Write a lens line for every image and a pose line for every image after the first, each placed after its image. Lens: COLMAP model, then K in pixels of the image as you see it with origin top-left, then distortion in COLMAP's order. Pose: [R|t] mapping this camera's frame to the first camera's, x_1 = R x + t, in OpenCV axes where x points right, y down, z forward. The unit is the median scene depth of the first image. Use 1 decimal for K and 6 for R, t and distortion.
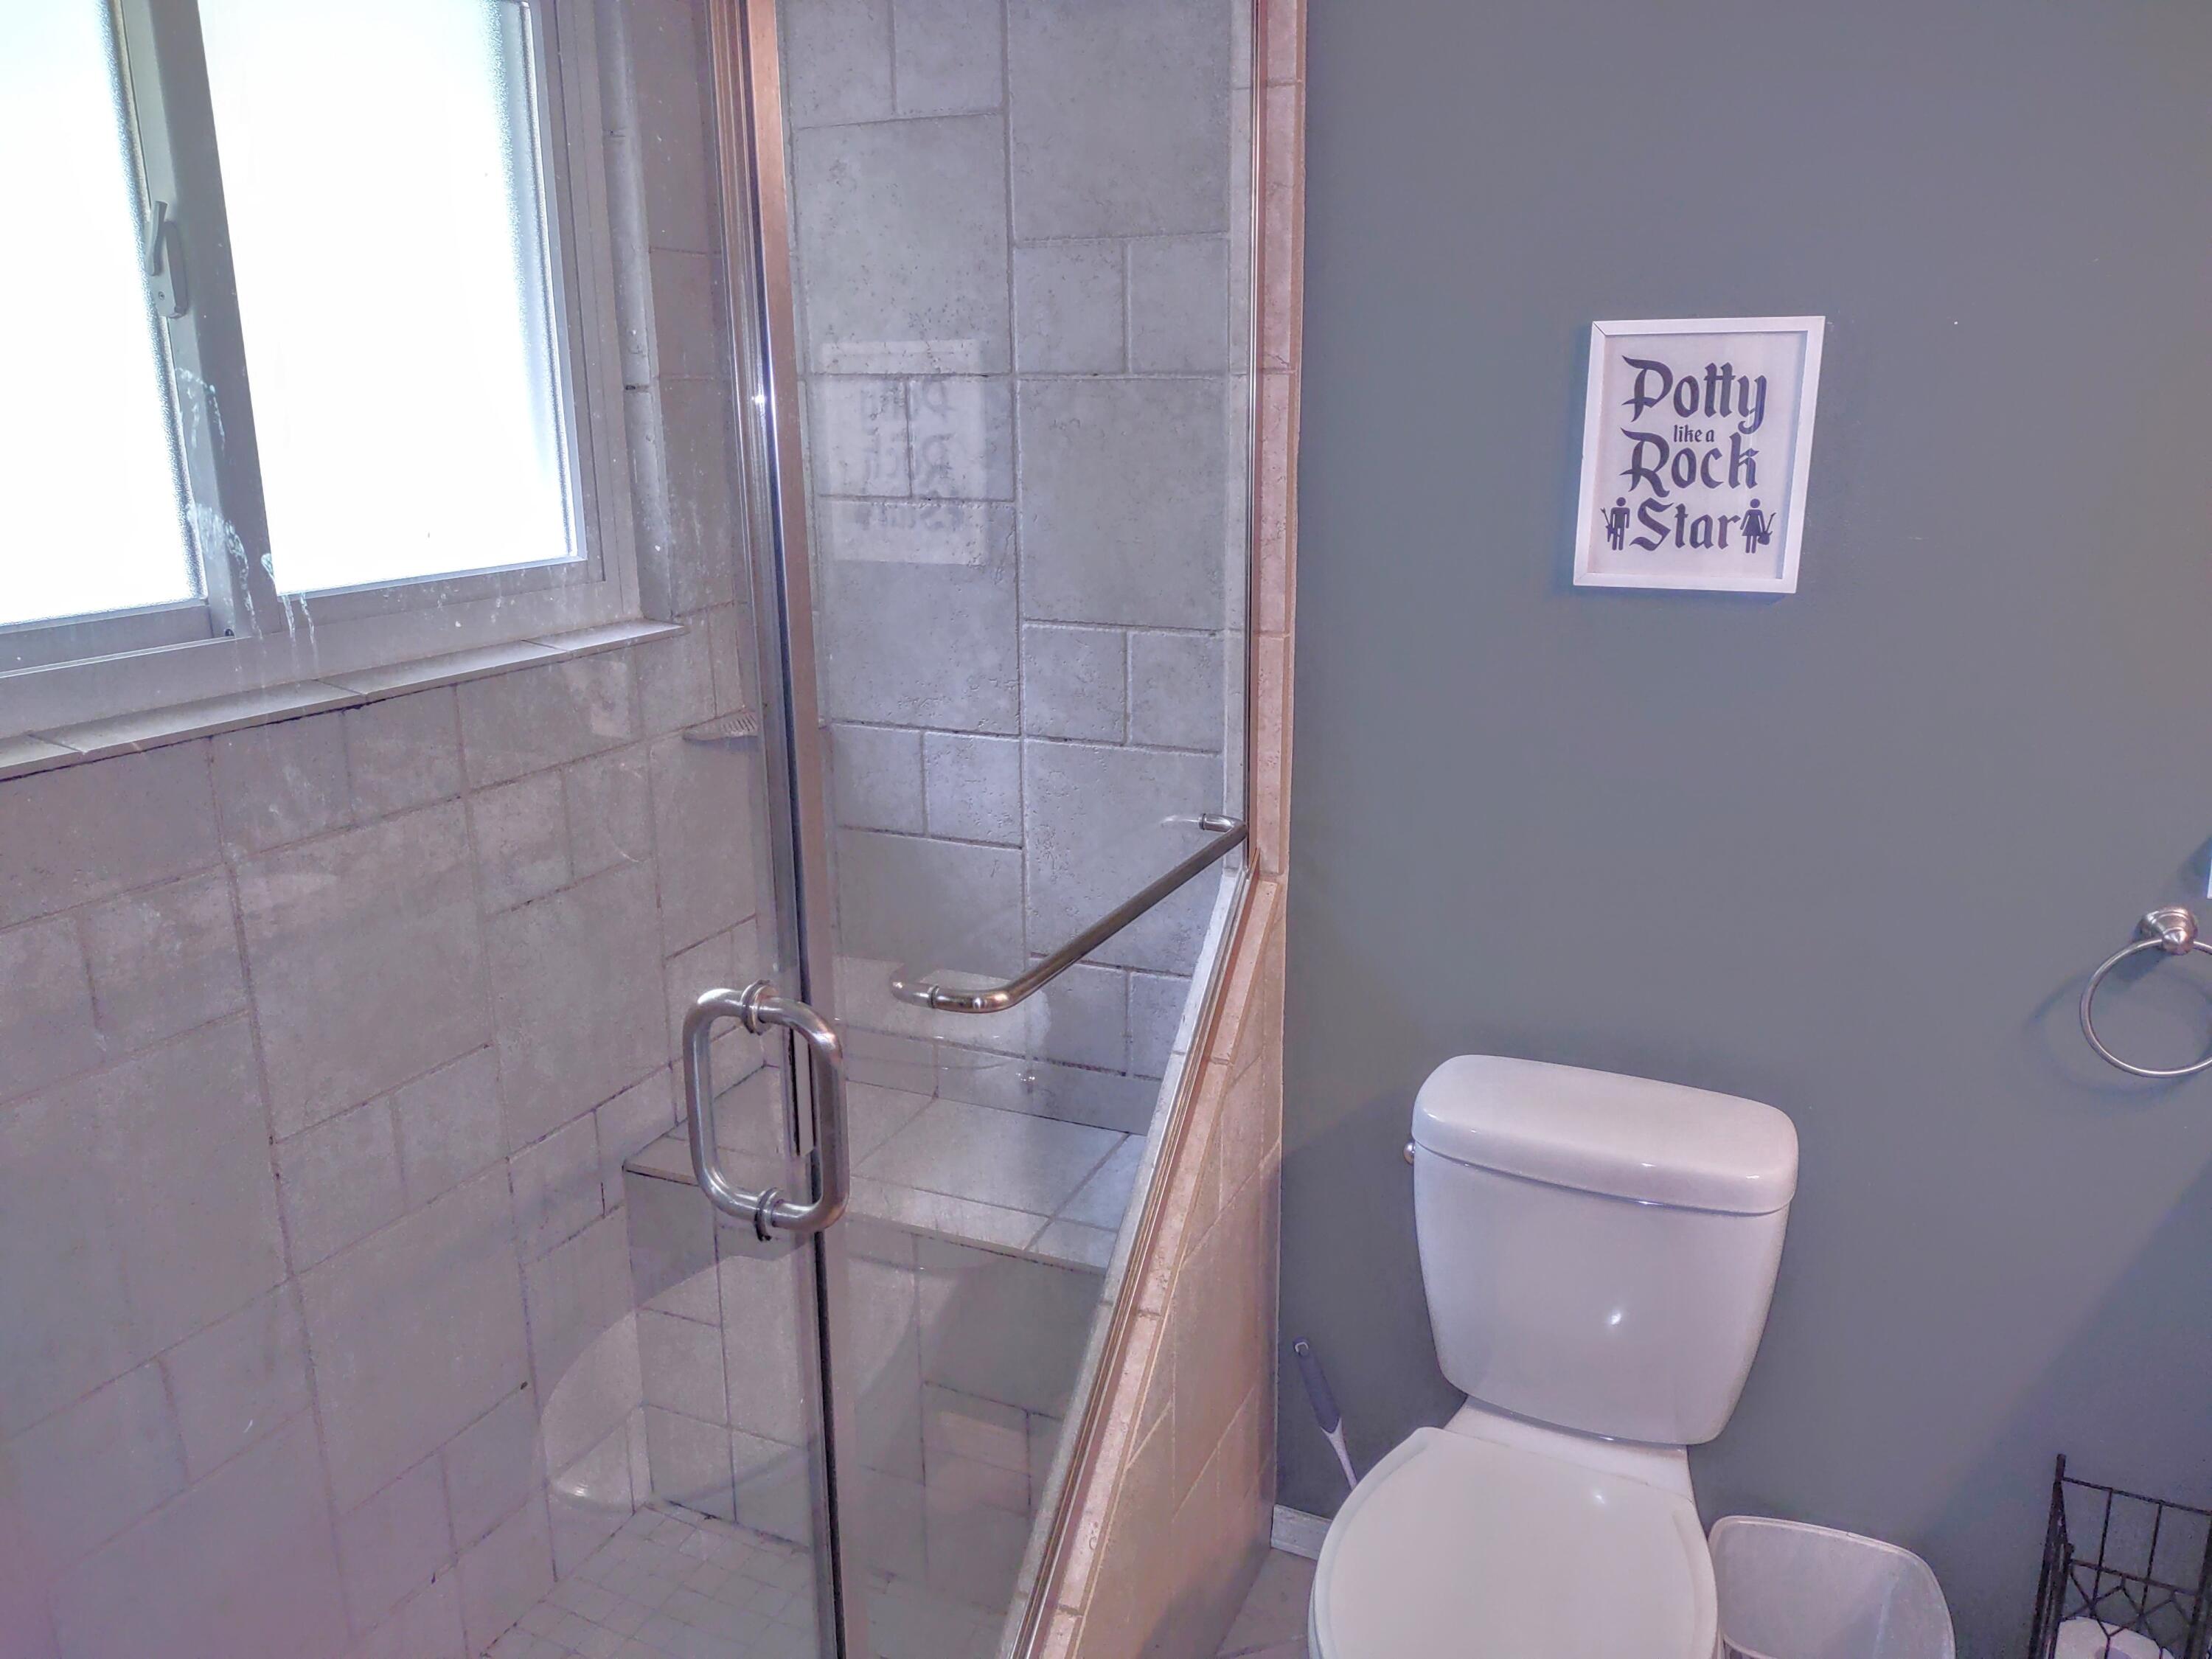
lens RADIAL K [[1654.3, 0, 1113.8], [0, 1654.3, 822.1], [0, 0, 1]] dist [0.011993, -0.003815]
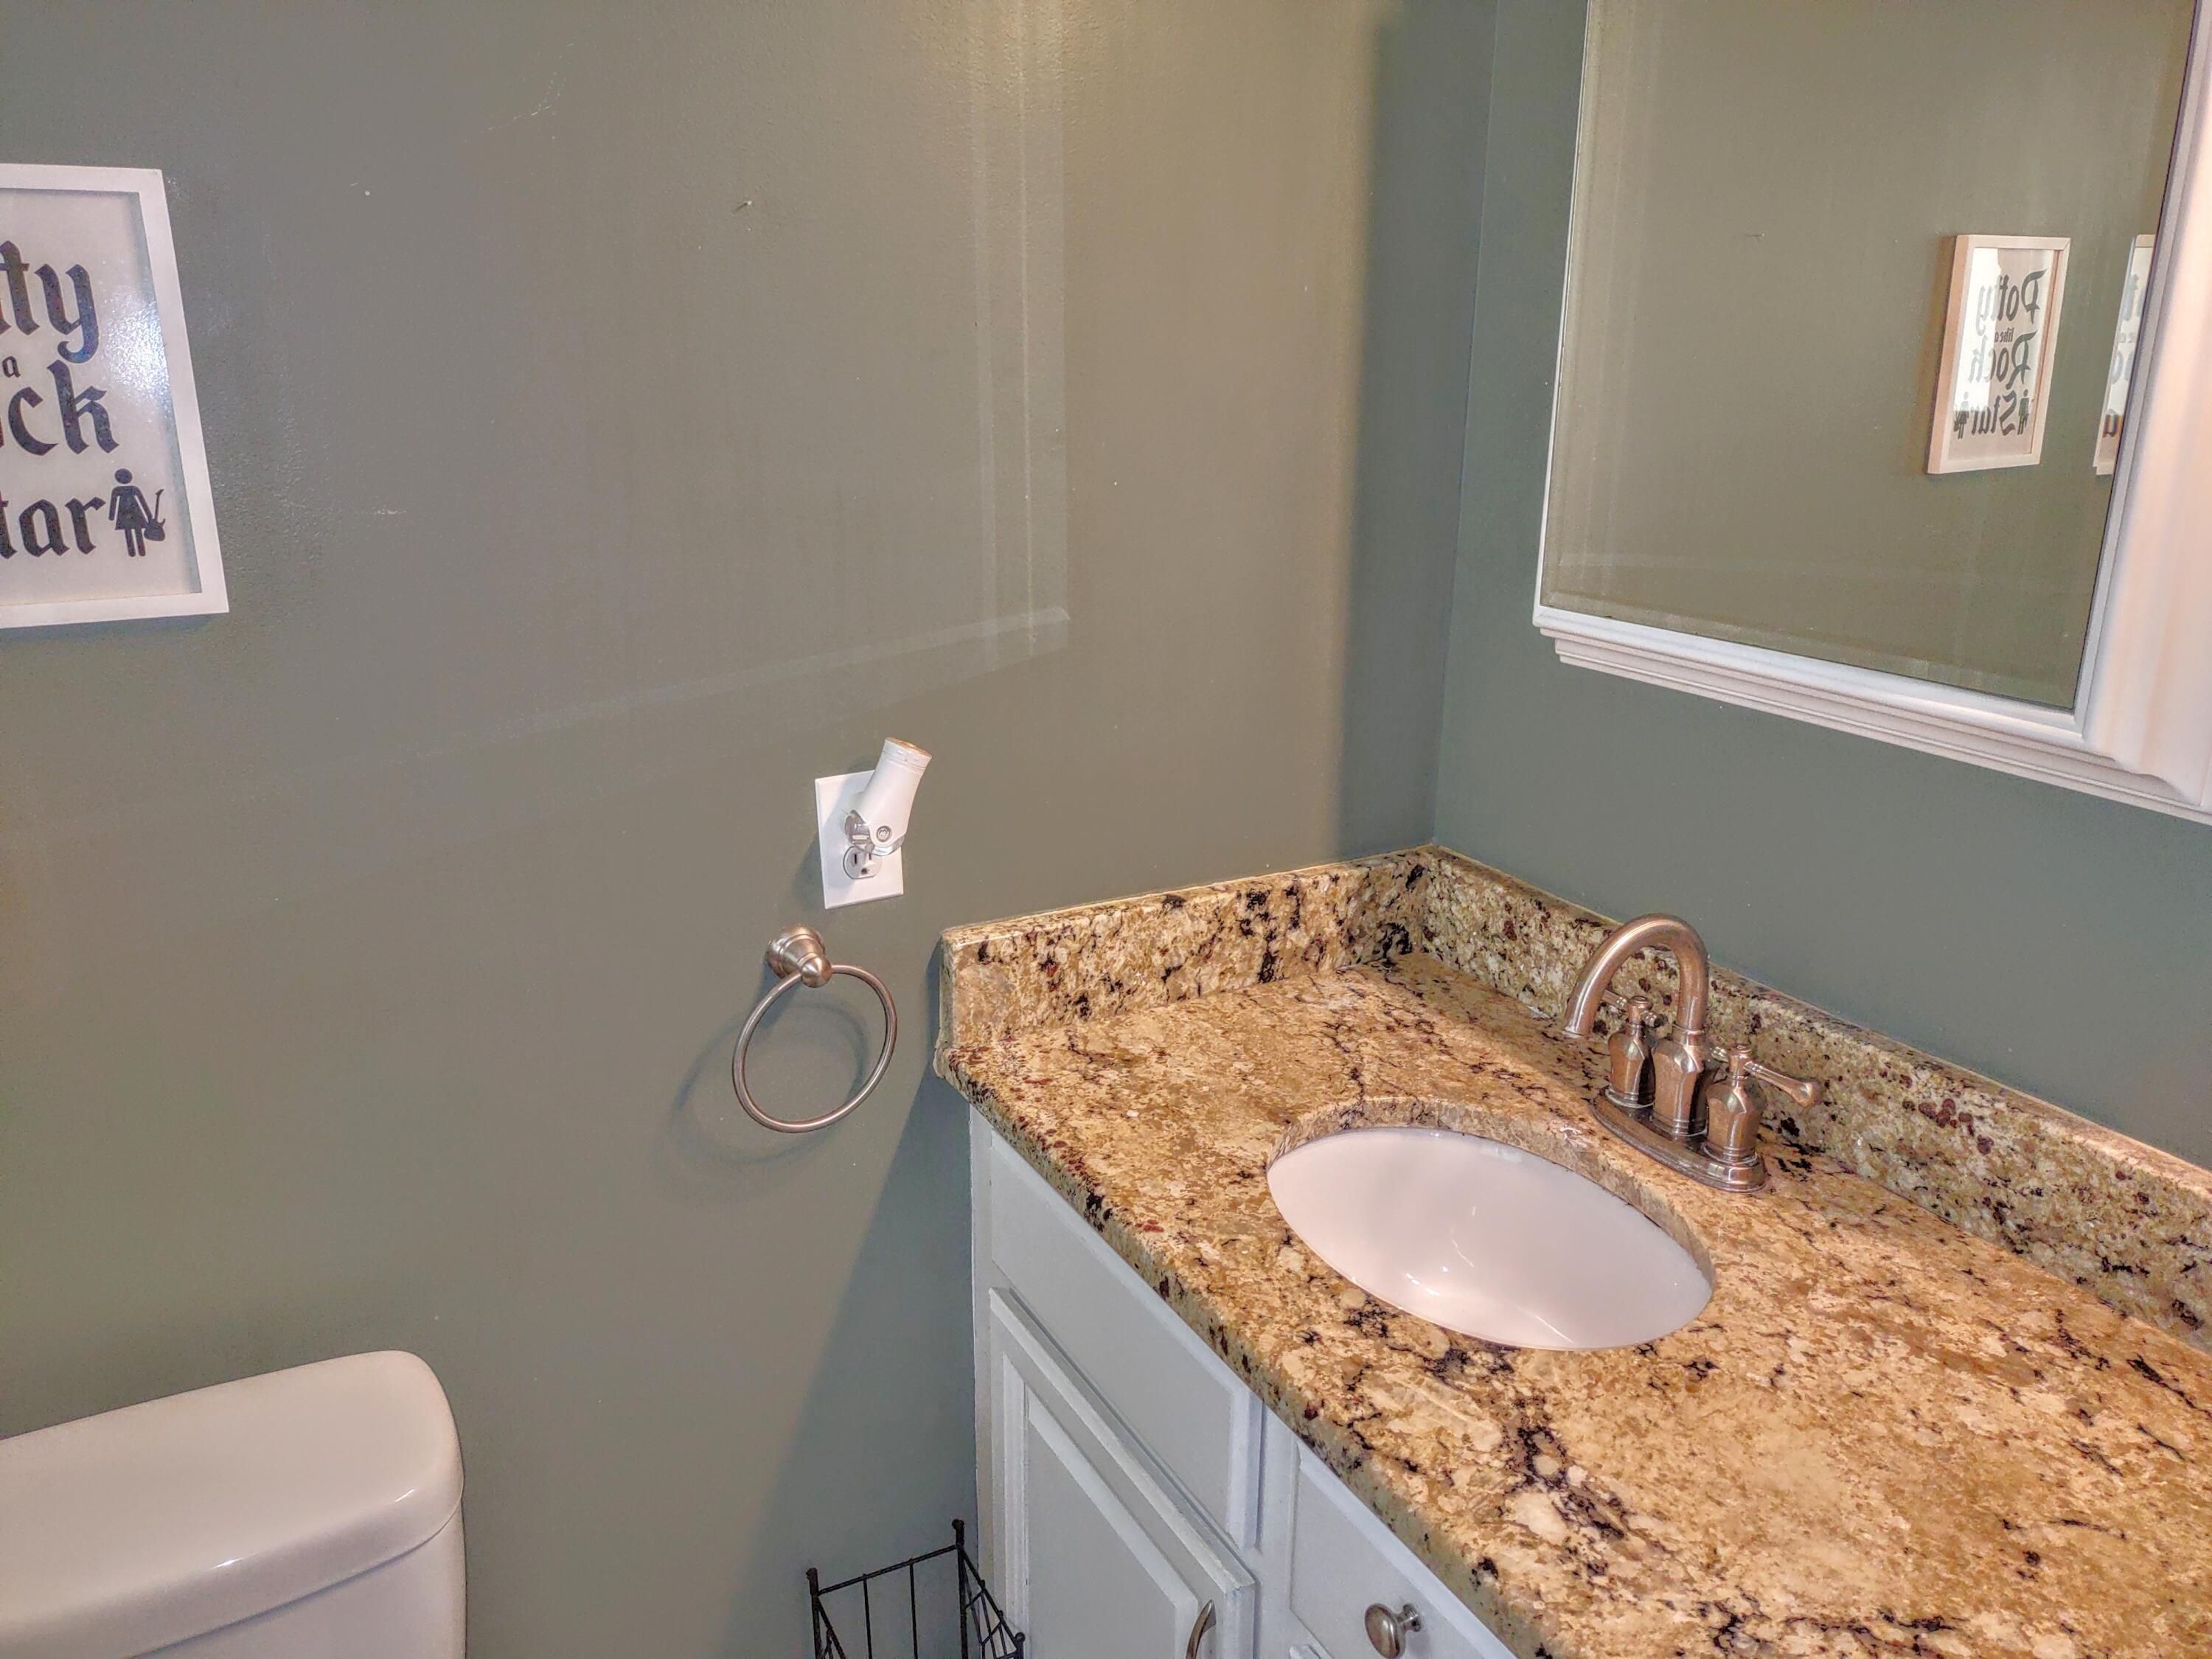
lens RADIAL K [[1654.3, 0, 1104.8], [0, 1654.3, 818.6], [0, 0, 1]] dist [0.011993, -0.003815]
pose [[0.624105, -0.220399, 0.749612, 0.123590], [0.205530, 0.971913, 0.114641, -0.064445], [-0.753824, 0.082519, 0.651874, 0.333285]]
